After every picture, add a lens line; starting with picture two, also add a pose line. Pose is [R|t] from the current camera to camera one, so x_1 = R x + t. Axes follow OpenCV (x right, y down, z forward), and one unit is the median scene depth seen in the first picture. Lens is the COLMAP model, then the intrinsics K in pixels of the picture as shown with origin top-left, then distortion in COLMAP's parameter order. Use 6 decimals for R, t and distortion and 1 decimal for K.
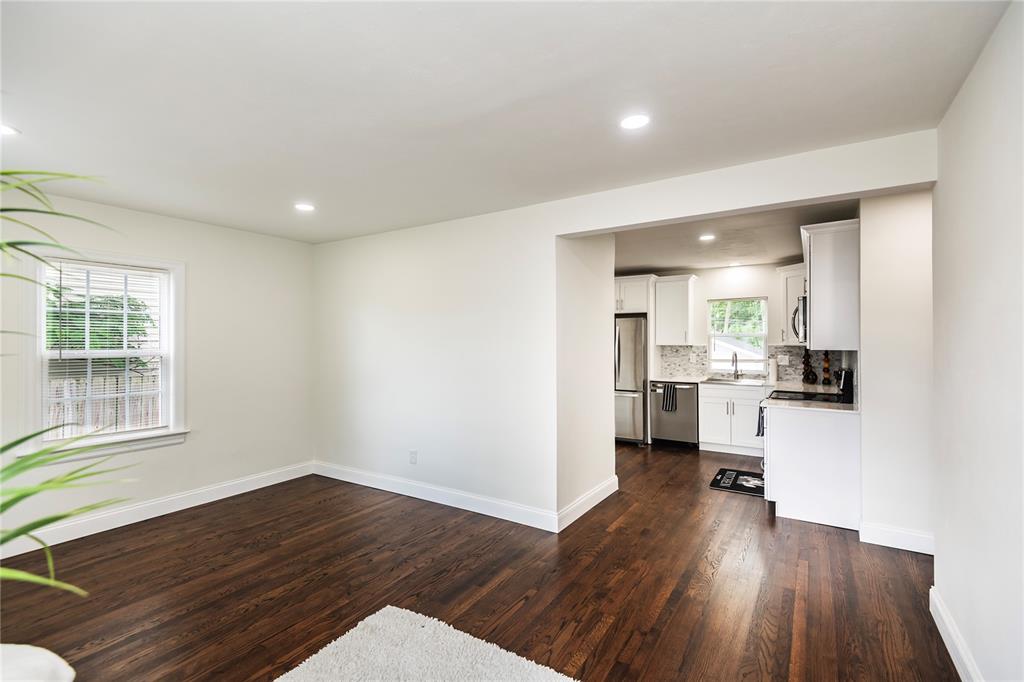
lens RADIAL K [[448.2, 0, 506.8], [0, 448.2, 340.9], [0, 0, 1]] dist [-0.004071, -0.000689]
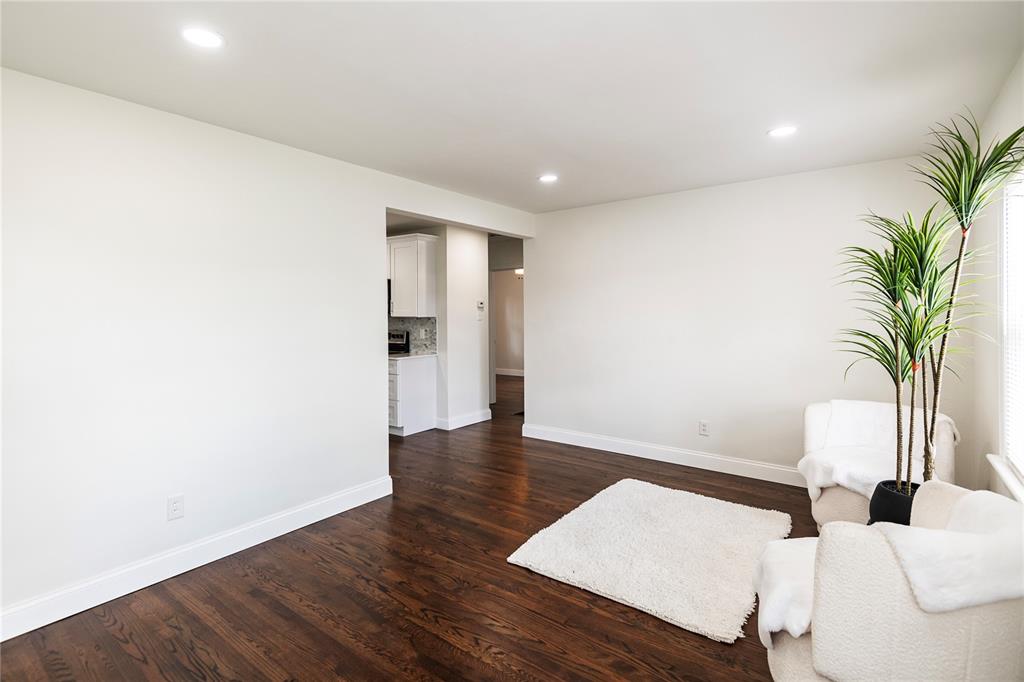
lens RADIAL K [[495.9, 0, 499.0], [0, 495.9, 310.5], [0, 0, 1]] dist [-0.023908, -0.000814]
pose [[0.085137, 0.008078, 0.996336, -1.025621], [0.006357, 0.999942, -0.008651, 0.014715], [-0.996349, 0.007070, 0.085081, 0.661379]]
